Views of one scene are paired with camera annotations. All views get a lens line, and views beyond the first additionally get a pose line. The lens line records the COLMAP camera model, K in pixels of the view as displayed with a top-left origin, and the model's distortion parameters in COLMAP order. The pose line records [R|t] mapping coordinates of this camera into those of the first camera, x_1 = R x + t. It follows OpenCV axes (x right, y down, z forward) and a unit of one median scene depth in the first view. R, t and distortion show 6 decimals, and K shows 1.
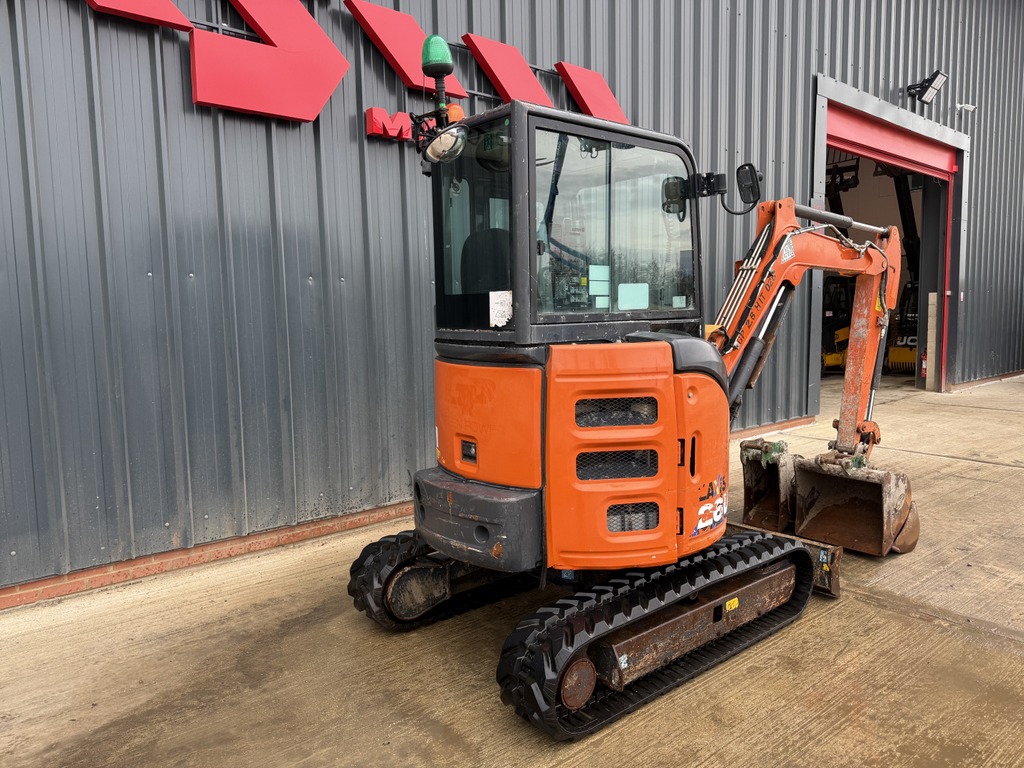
lens RADIAL K [[722.4, 0, 512.0], [0, 722.4, 384.0], [0, 0, 1]] dist [-0.003983, -0.004555]
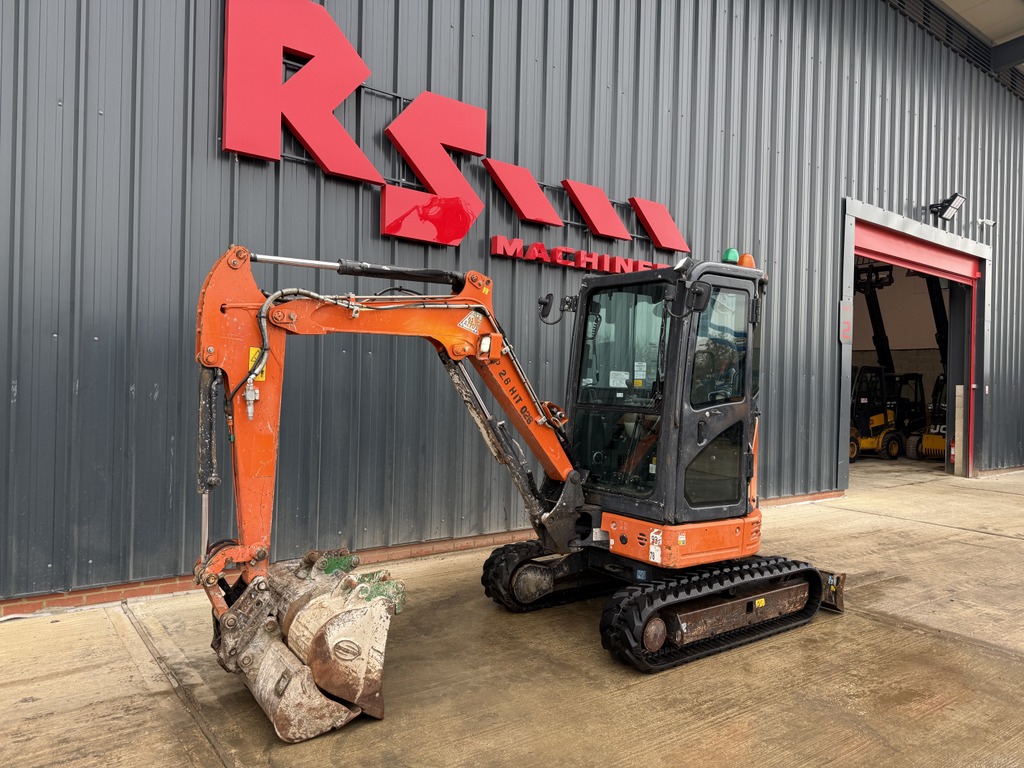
lens RADIAL K [[713.0, 0, 495.5], [0, 713.0, 379.6], [0, 0, 1]] dist [0.026772, -0.045578]
pose [[0.996060, 0.042259, -0.077969, -0.077797], [-0.050173, 0.993465, -0.102517, 0.026827], [0.073128, 0.106025, 0.991671, -0.306257]]
